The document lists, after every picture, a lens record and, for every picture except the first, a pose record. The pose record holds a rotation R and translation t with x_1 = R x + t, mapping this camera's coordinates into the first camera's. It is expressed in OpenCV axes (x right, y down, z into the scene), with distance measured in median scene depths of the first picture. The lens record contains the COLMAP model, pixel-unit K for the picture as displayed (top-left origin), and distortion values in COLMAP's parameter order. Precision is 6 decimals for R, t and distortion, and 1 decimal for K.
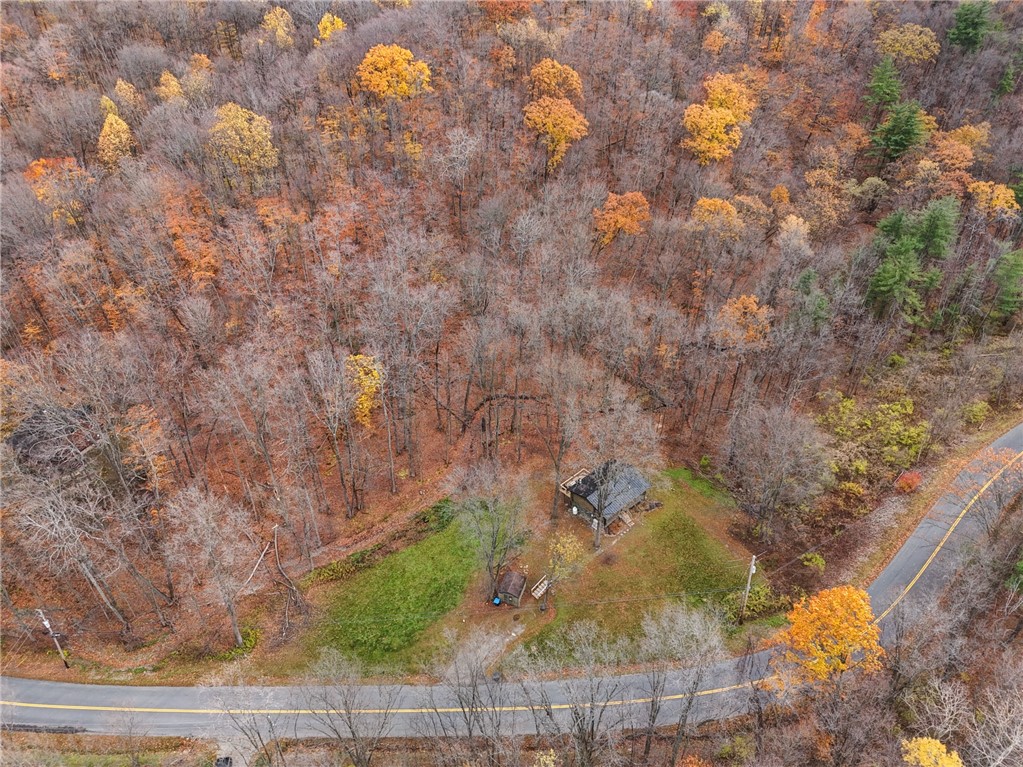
lens RADIAL K [[753.2, 0, 511.5], [0, 753.2, 383.5], [0, 0, 1]] dist [0.107933, -0.103656]
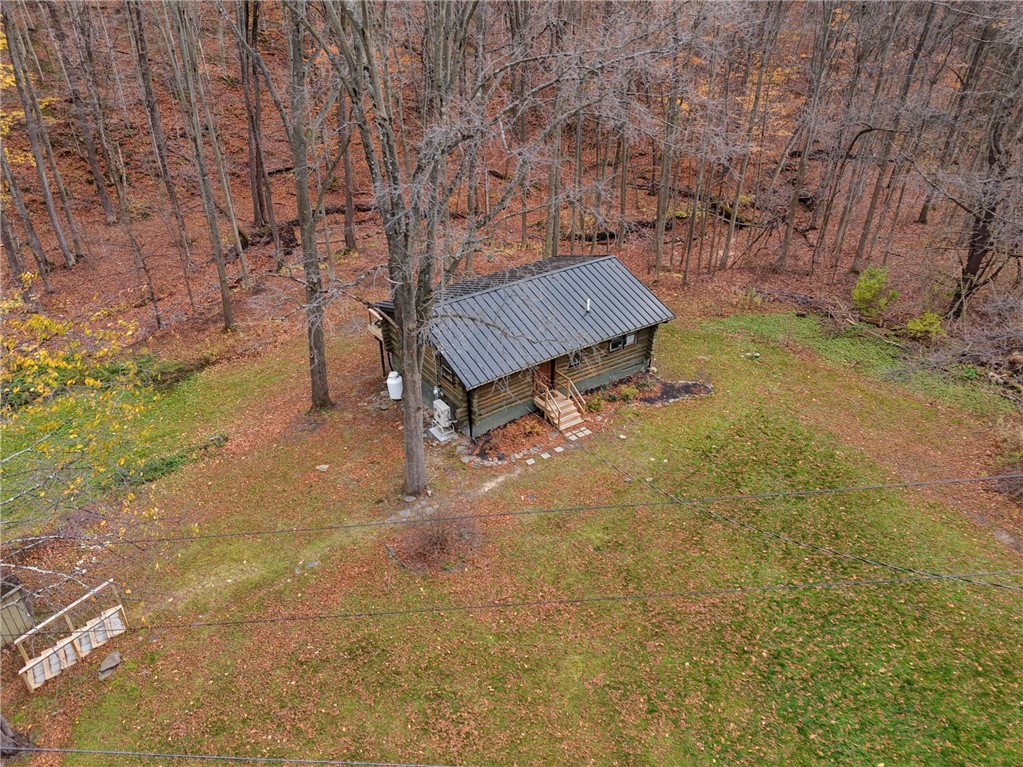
lens RADIAL K [[753.2, 0, 511.5], [0, 753.2, 383.5], [0, 0, 1]] dist [0.107933, -0.103656]
pose [[0.991125, 0.073245, -0.110938, 0.170771], [-0.083991, 0.991880, -0.095499, 0.204899], [0.103042, 0.103969, 0.989228, 0.777996]]
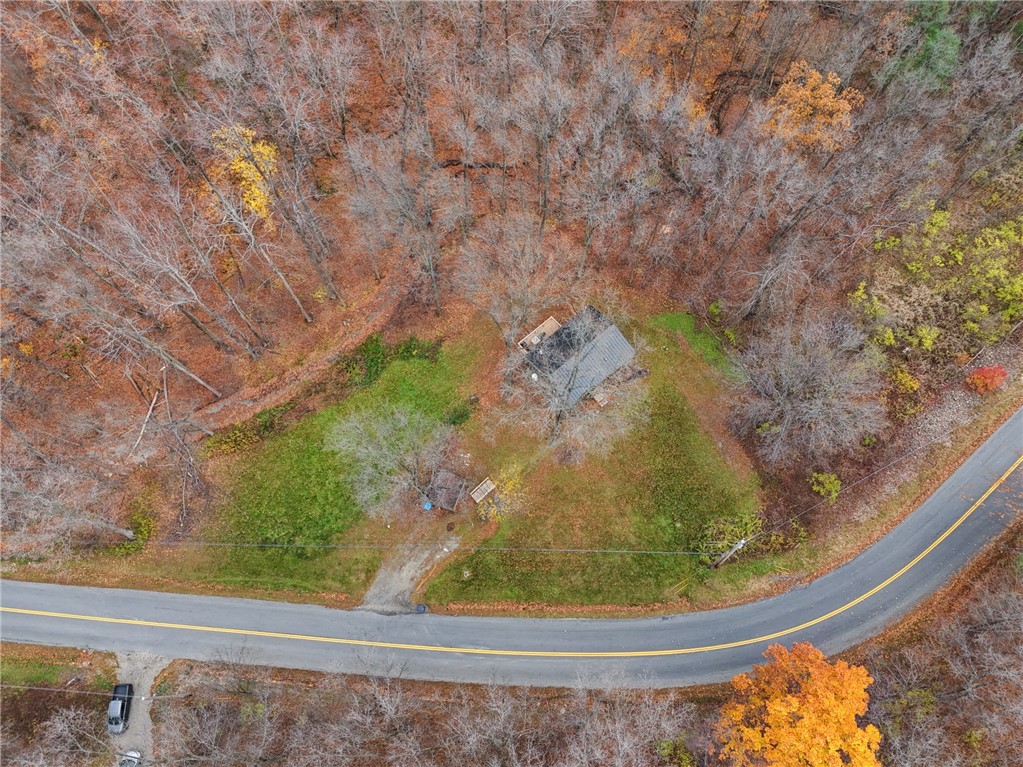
lens RADIAL K [[753.2, 0, 511.5], [0, 753.2, 383.5], [0, 0, 1]] dist [0.107933, -0.103656]
pose [[0.999188, 0.026766, -0.030126, 0.090032], [-0.006187, 0.840587, 0.541641, -0.263889], [0.039821, -0.541015, 0.840070, 0.369686]]
